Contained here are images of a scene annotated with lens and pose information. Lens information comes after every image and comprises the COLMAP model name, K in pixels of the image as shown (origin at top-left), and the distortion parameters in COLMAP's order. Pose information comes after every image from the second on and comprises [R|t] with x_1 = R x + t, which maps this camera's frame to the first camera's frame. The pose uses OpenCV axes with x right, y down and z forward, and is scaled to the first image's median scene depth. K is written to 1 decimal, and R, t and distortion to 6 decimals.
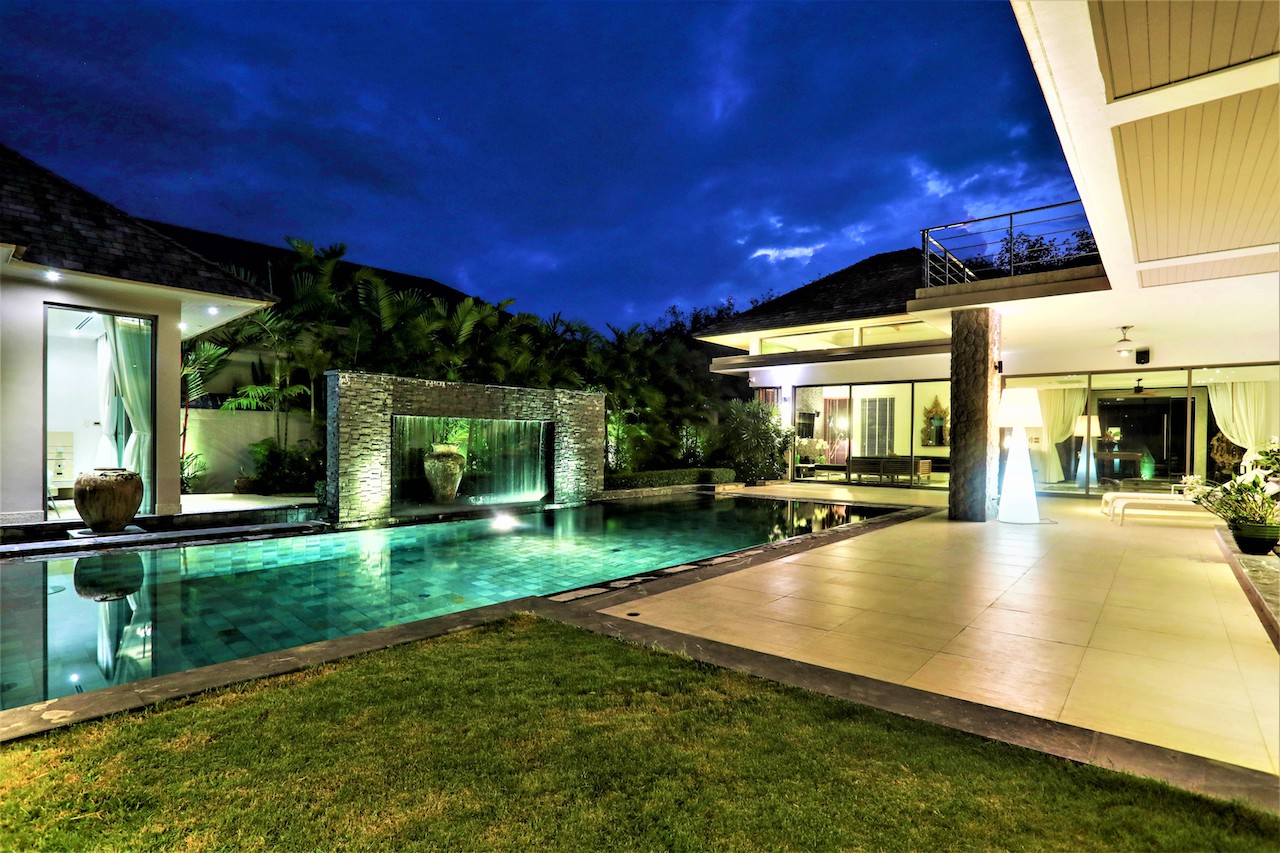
lens RADIAL K [[641.0, 0, 640.8], [0, 641.0, 390.2], [0, 0, 1]] dist [-0.002317, -0.000164]
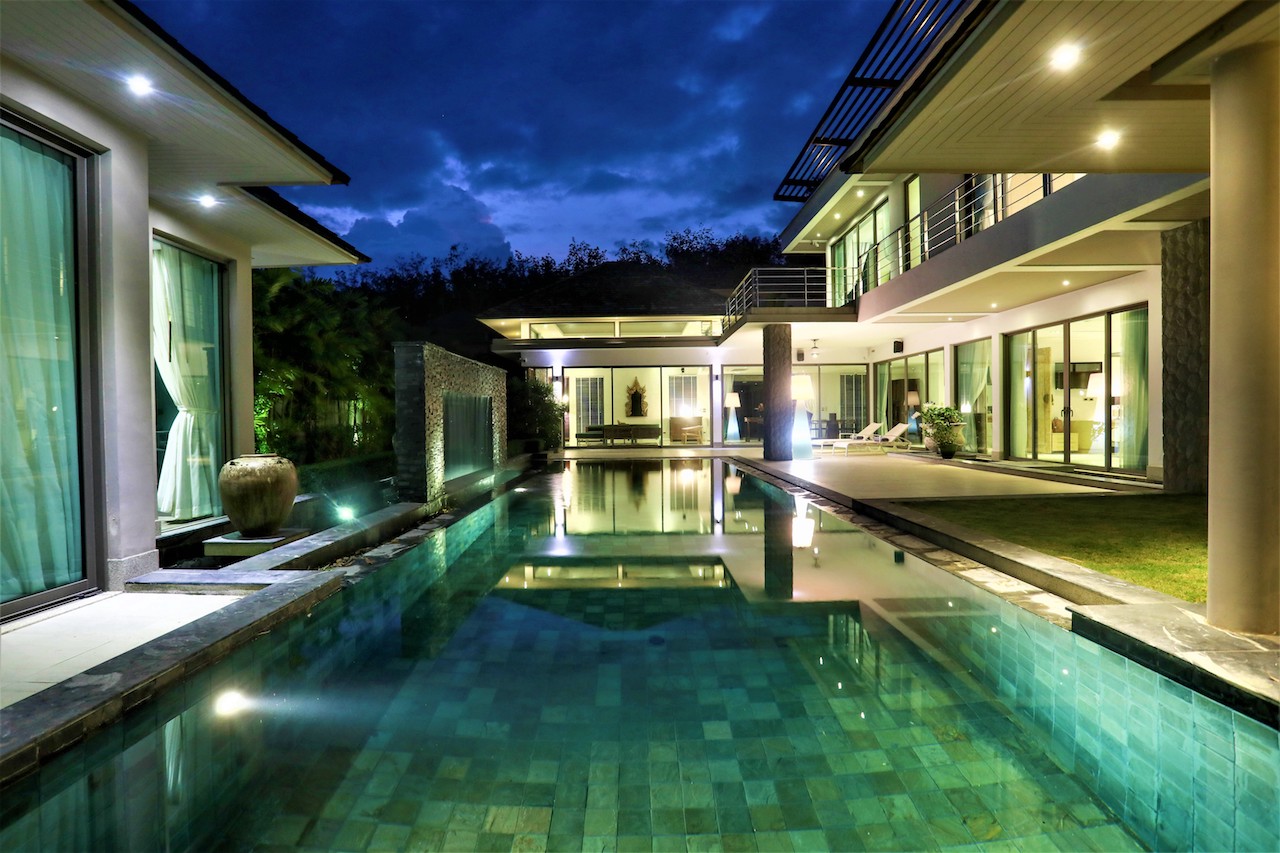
lens RADIAL K [[641.0, 0, 640.8], [0, 641.0, 390.2], [0, 0, 1]] dist [-0.002317, -0.000164]
pose [[0.770315, 0.006262, 0.637633, -0.410636], [-0.029607, 0.999225, 0.025955, 0.001145], [-0.636976, -0.038872, 0.769903, 0.009918]]
